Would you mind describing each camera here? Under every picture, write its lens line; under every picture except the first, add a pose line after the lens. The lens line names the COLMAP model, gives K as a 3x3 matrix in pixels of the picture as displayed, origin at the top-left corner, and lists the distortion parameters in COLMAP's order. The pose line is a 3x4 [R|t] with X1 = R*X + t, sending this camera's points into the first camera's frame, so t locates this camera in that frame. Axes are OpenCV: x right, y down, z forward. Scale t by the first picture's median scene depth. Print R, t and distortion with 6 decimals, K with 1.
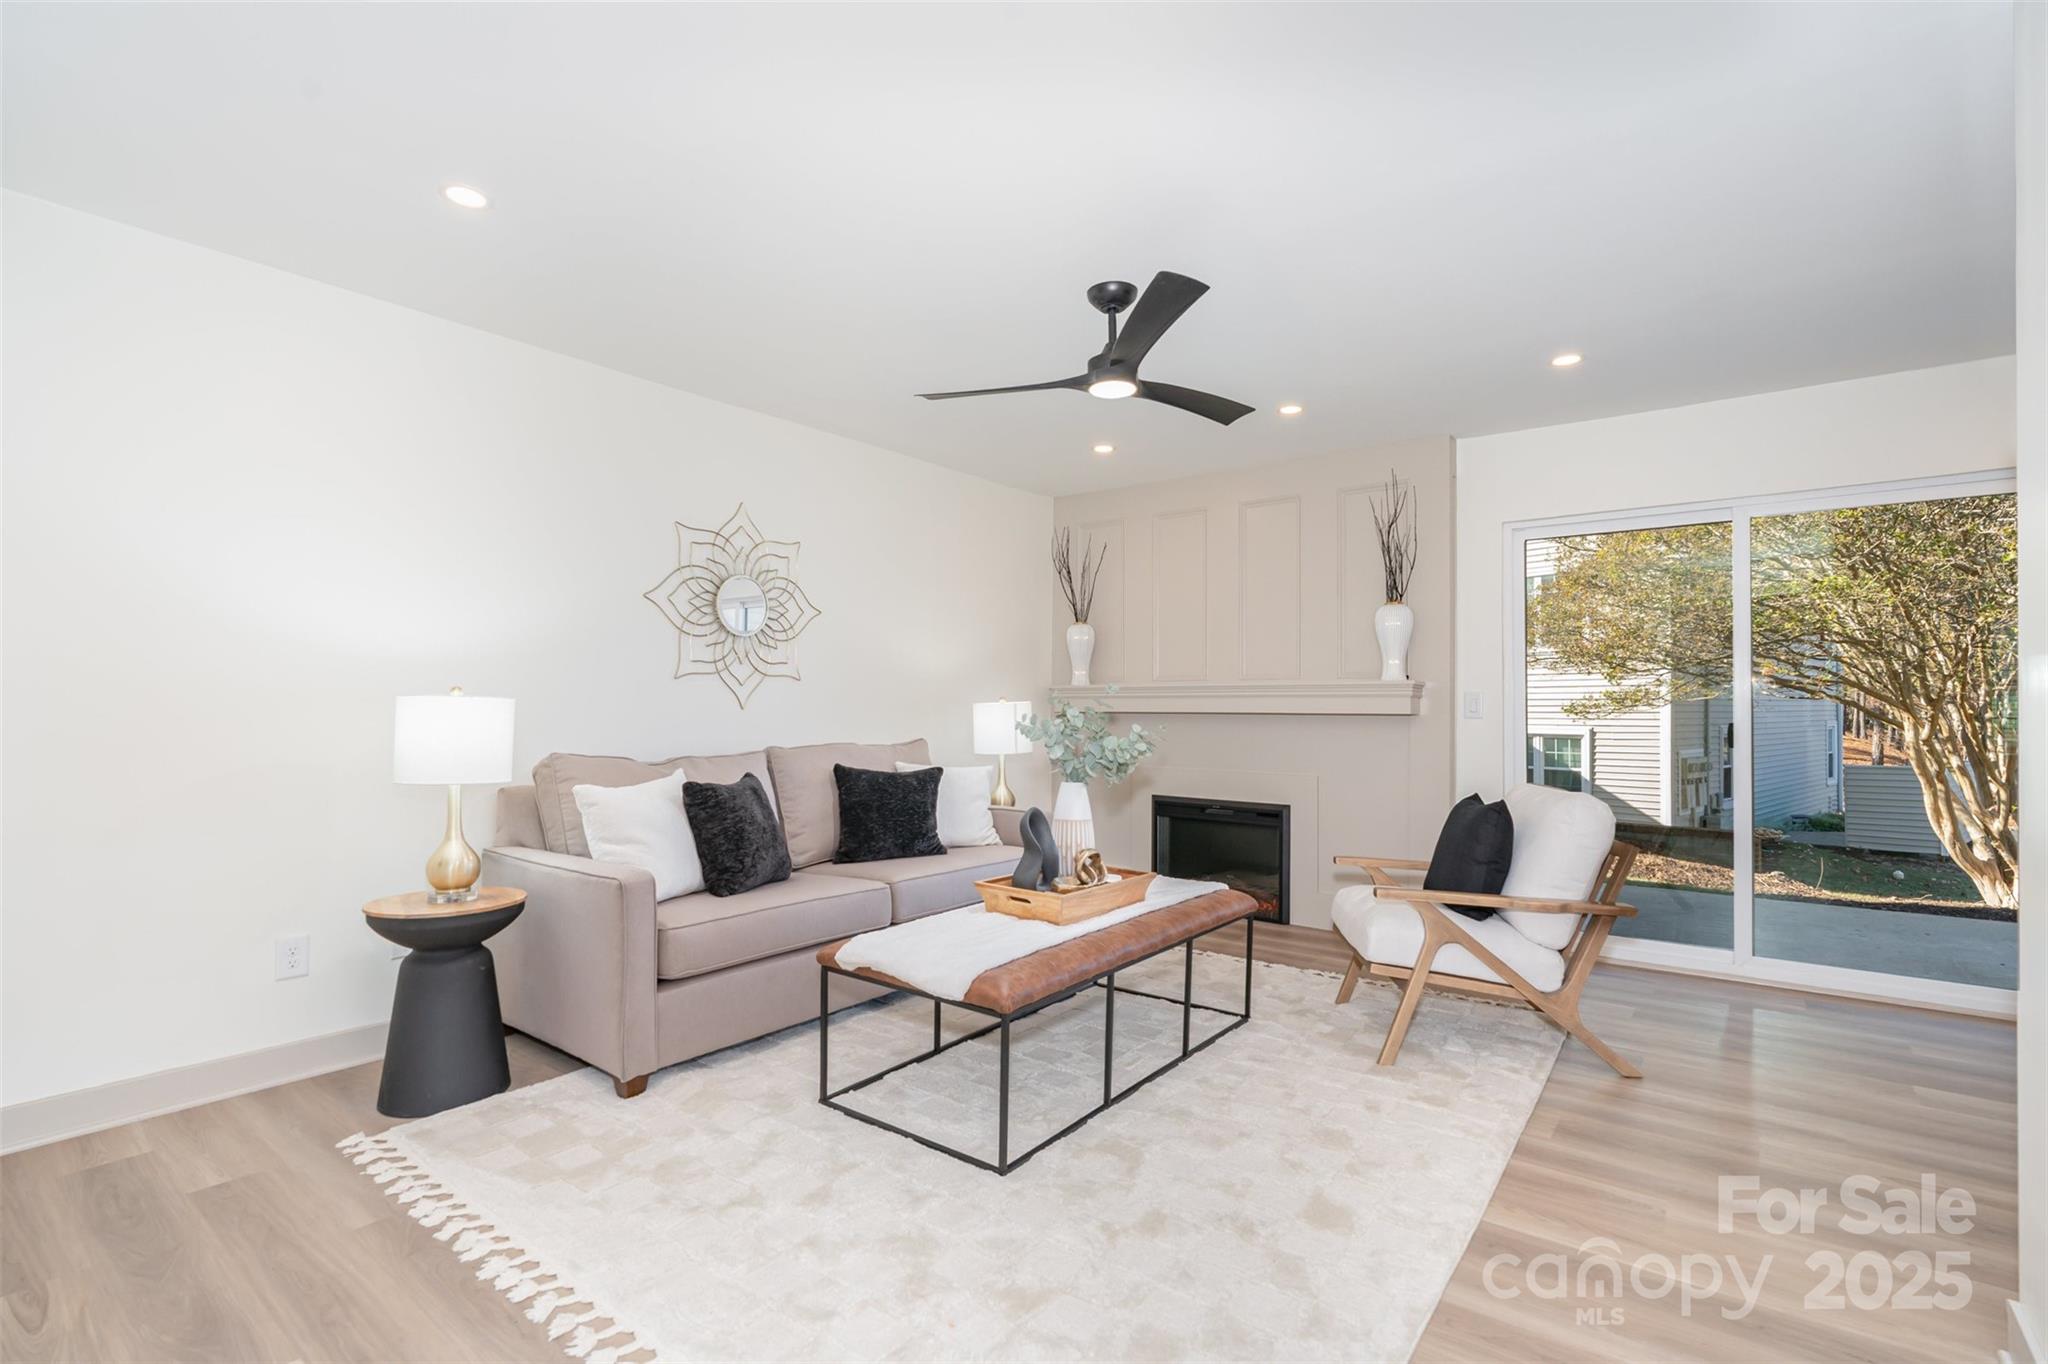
lens RADIAL K [[930.5, 0, 1033.6], [0, 930.5, 669.7], [0, 0, 1]] dist [-0.008603, 0.000227]
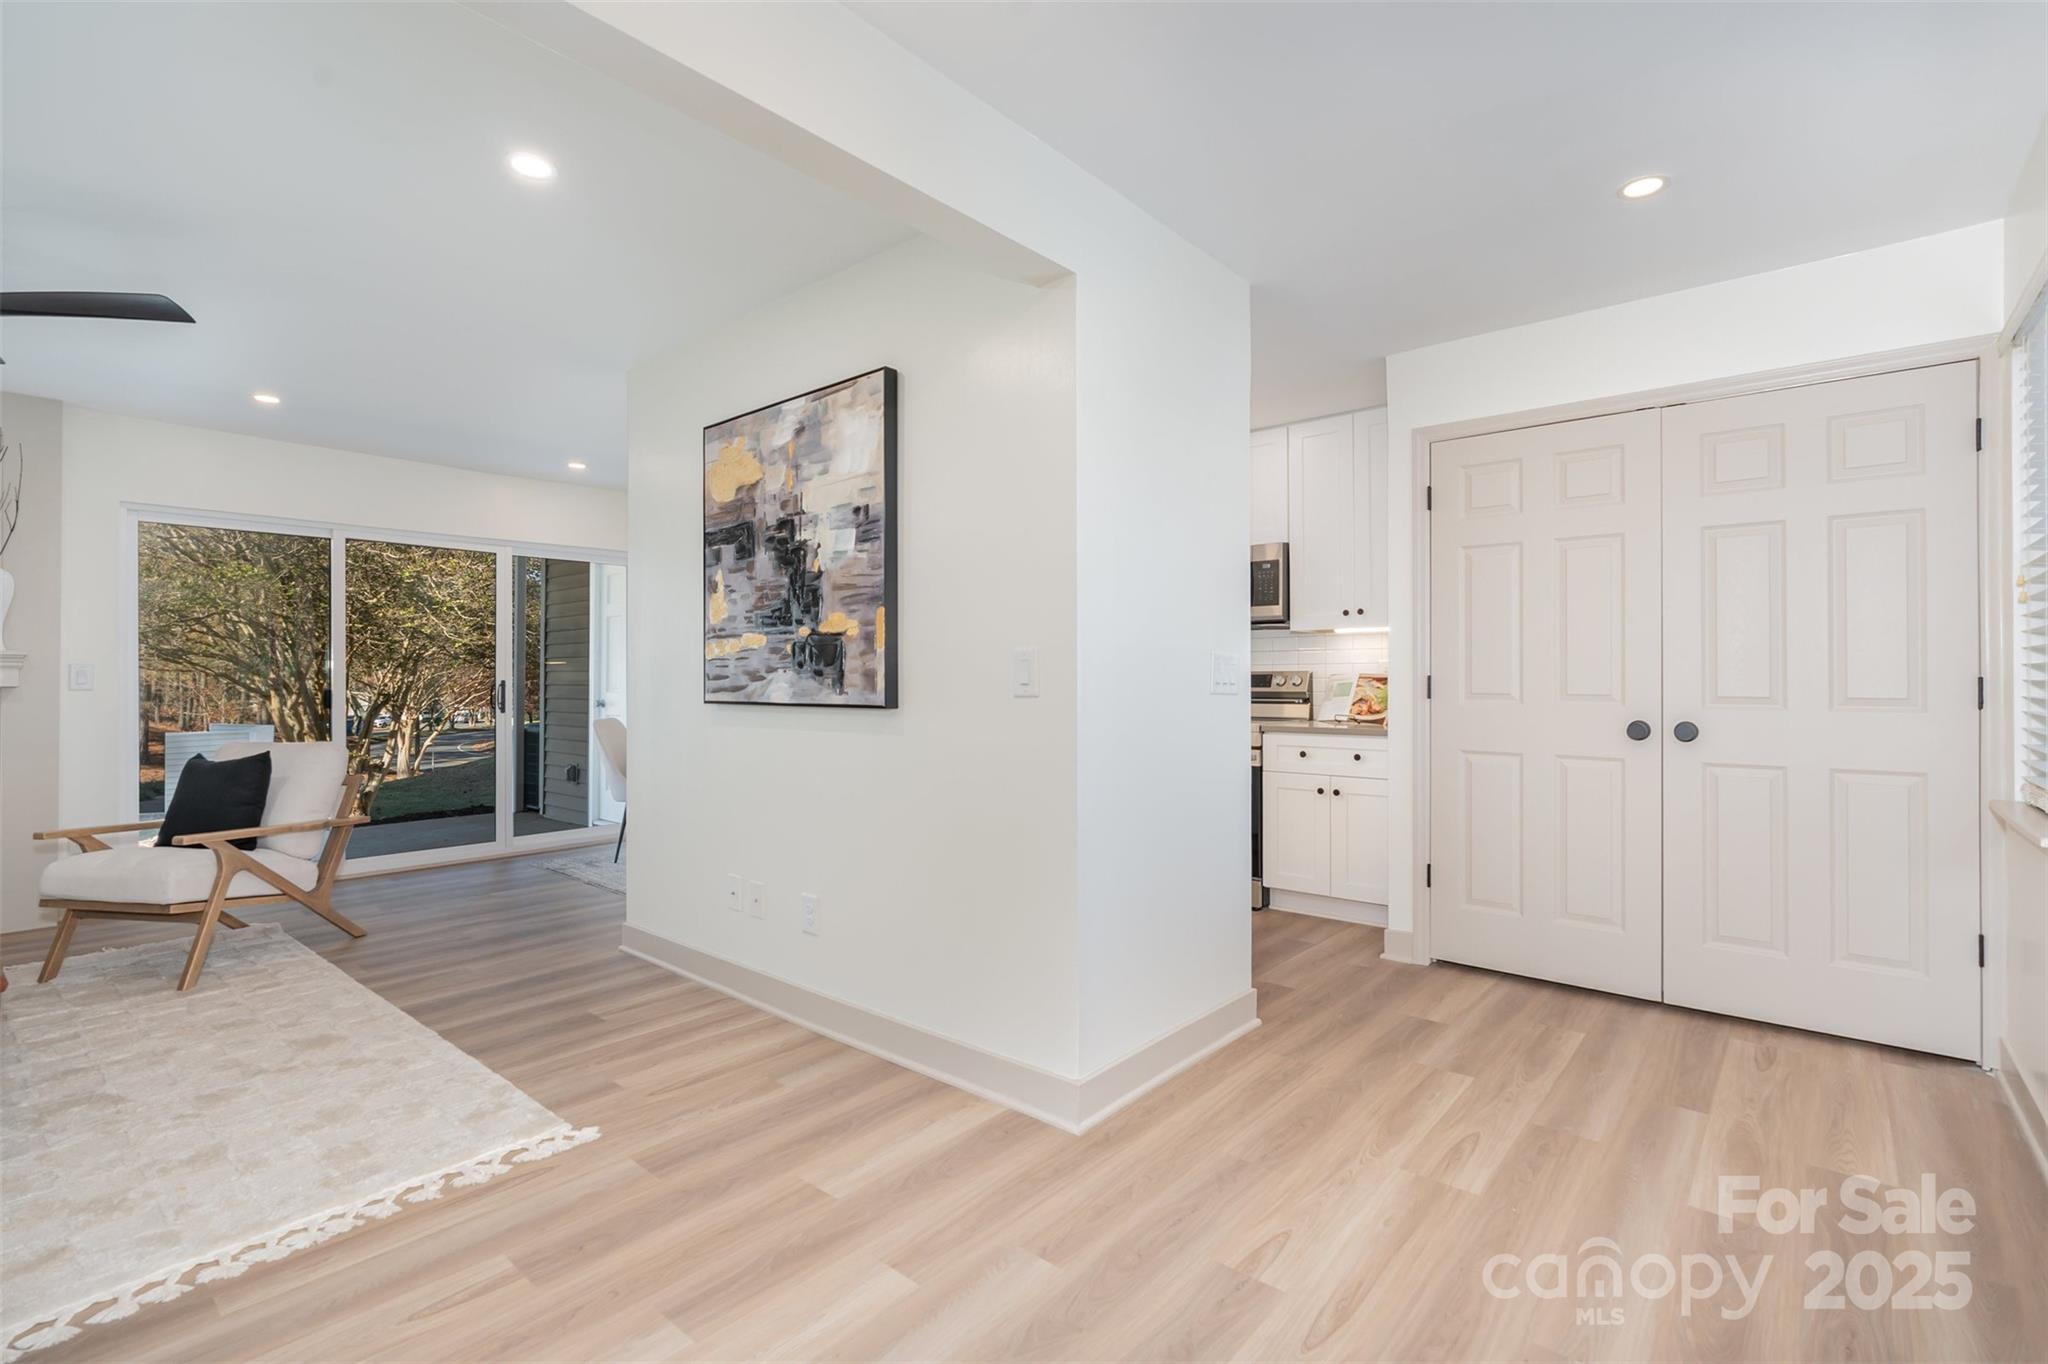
lens RADIAL K [[930.5, 0, 1033.6], [0, 930.5, 669.7], [0, 0, 1]] dist [-0.008603, 0.000227]
pose [[0.067945, -0.004371, 0.997679, -0.667538], [-0.036472, 0.999311, 0.006861, -0.008656], [-0.997022, -0.036853, 0.067739, -0.090559]]
